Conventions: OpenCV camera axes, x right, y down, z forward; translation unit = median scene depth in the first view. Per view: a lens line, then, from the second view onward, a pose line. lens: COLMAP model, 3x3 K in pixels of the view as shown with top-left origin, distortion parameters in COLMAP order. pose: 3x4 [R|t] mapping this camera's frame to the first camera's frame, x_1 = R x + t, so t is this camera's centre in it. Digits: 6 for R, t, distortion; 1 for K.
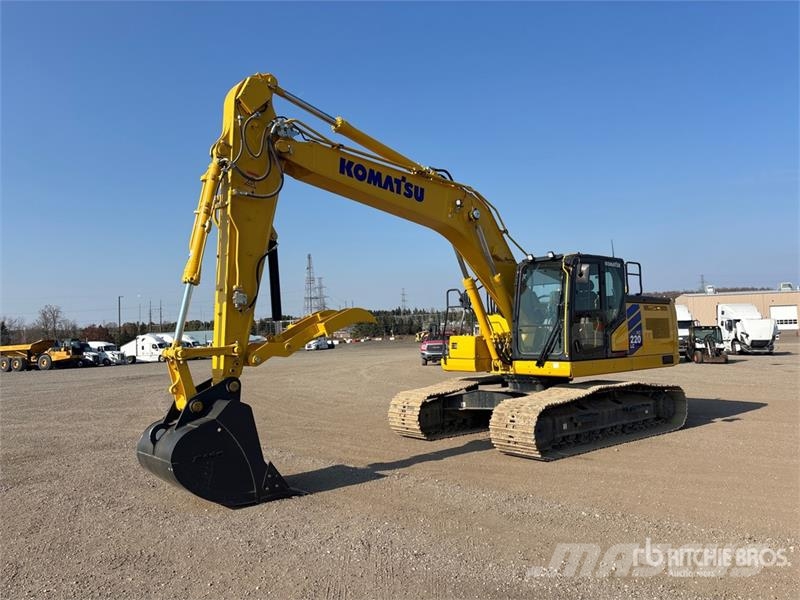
lens RADIAL K [[599.3, 0, 393.0], [0, 599.3, 297.1], [0, 0, 1]] dist [0.069285, -0.072661]
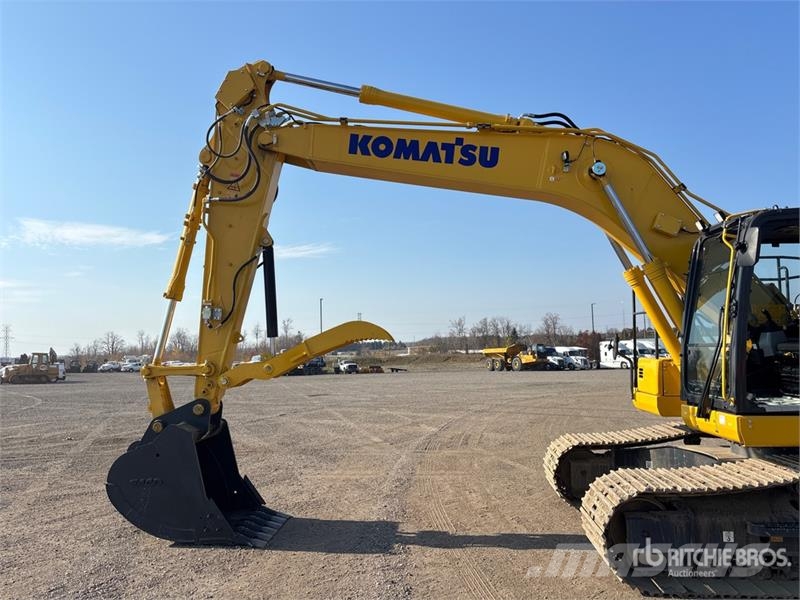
lens RADIAL K [[595.1, 0, 404.7], [0, 595.1, 293.4], [0, 0, 1]] dist [0.074930, -0.094038]
pose [[0.718939, -0.044251, -0.693664, 0.402772], [0.033292, 0.999018, -0.029226, 0.005757], [0.694276, -0.002082, 0.719706, 0.372636]]
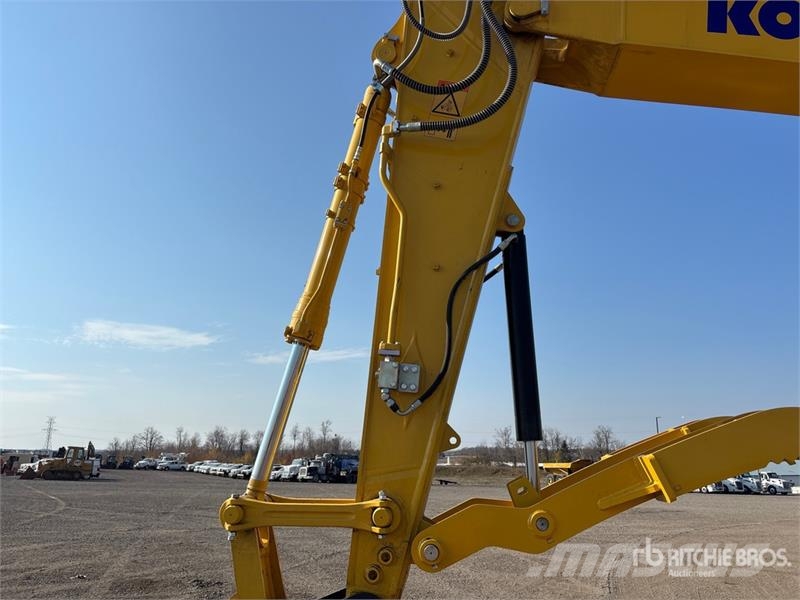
lens RADIAL K [[599.3, 0, 407.0], [0, 599.3, 295.7], [0, 0, 1]] dist [0.039949, -0.041635]
pose [[0.675984, -0.142294, -0.723048, 0.023668], [-0.005613, 0.980157, -0.198141, 0.019247], [0.736895, 0.137999, 0.661772, 0.506240]]
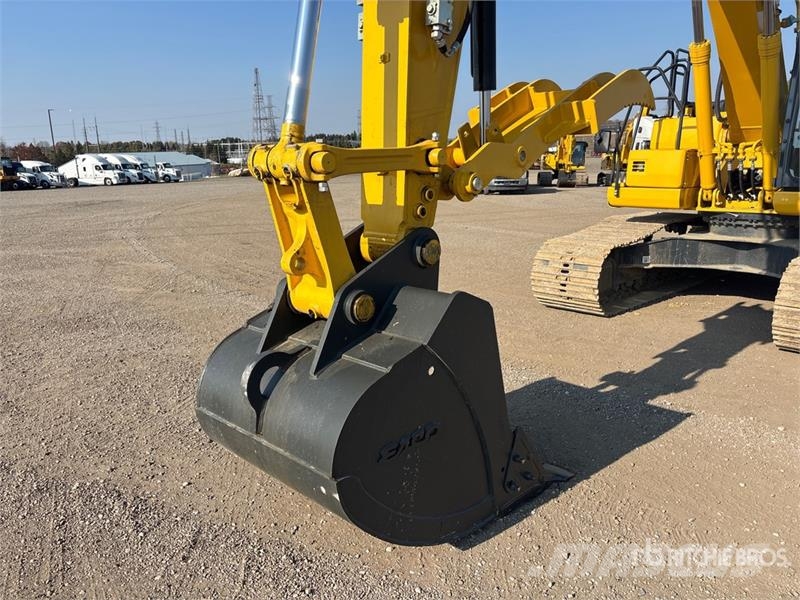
lens RADIAL K [[599.3, 0, 393.0], [0, 599.3, 297.1], [0, 0, 1]] dist [0.069285, -0.072661]
pose [[0.997134, -0.001426, 0.075648, -0.212363], [-0.019802, 0.960055, 0.279111, 0.044920], [-0.073024, -0.279809, 0.957275, 0.411587]]
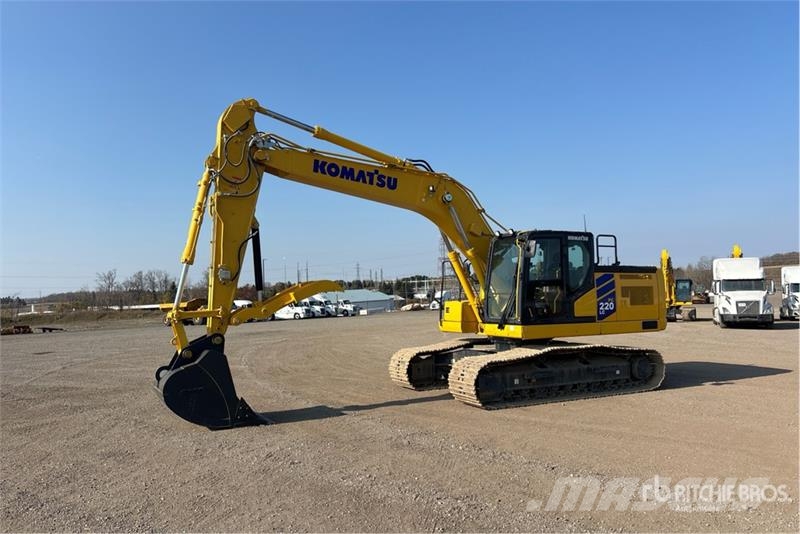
lens RADIAL K [[597.4, 0, 403.7], [0, 597.4, 266.4], [0, 0, 1]] dist [0.094424, -0.130048]
pose [[0.977977, -0.004736, -0.208661, 0.277540], [0.007924, 0.999864, 0.014445, -0.020829], [0.208564, -0.015781, 0.977881, -0.143270]]
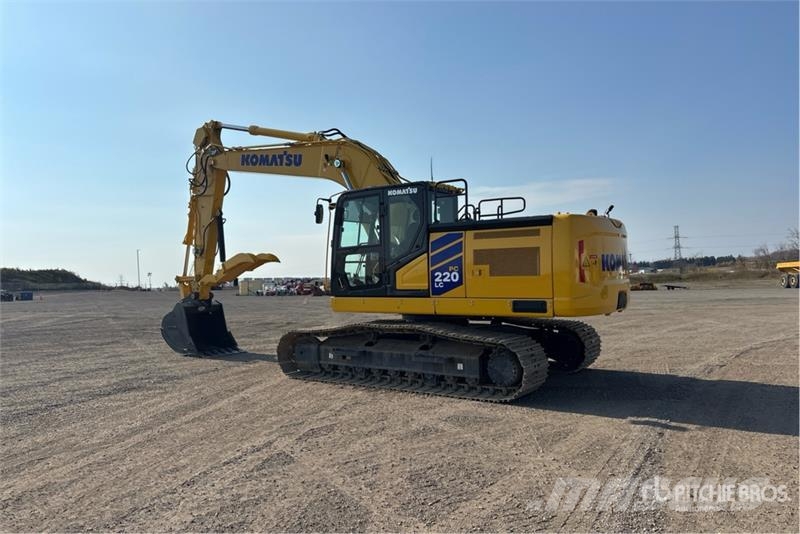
lens RADIAL K [[597.4, 0, 403.7], [0, 597.4, 266.4], [0, 0, 1]] dist [0.094424, -0.130048]
pose [[0.284170, 0.011080, -0.958710, 1.189230], [0.075305, 0.996586, 0.033838, 0.024985], [0.955812, -0.081811, 0.282365, 0.738336]]
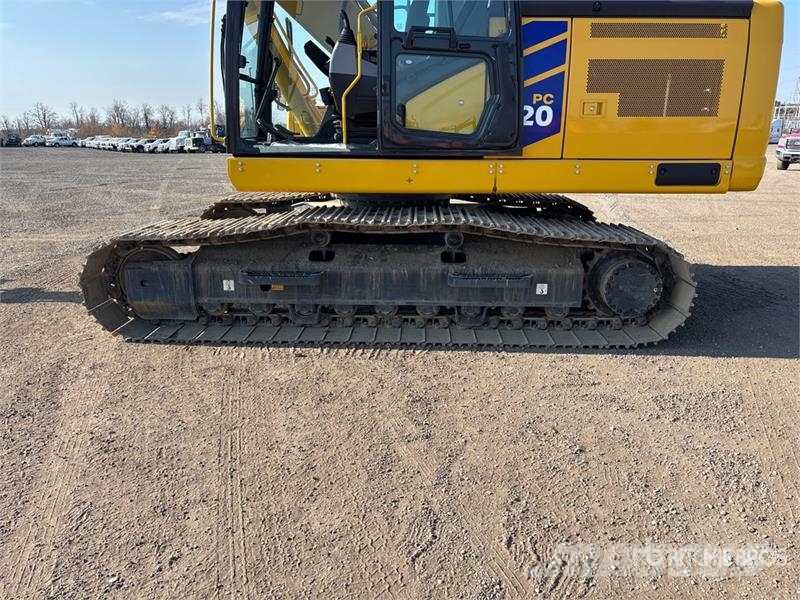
lens RADIAL K [[599.3, 0, 407.0], [0, 599.3, 295.7], [0, 0, 1]] dist [0.039949, -0.041635]
pose [[0.762372, 0.201505, -0.614968, 0.628626], [0.016017, 0.944119, 0.329215, 0.051228], [0.646941, -0.260834, 0.716542, 0.647559]]
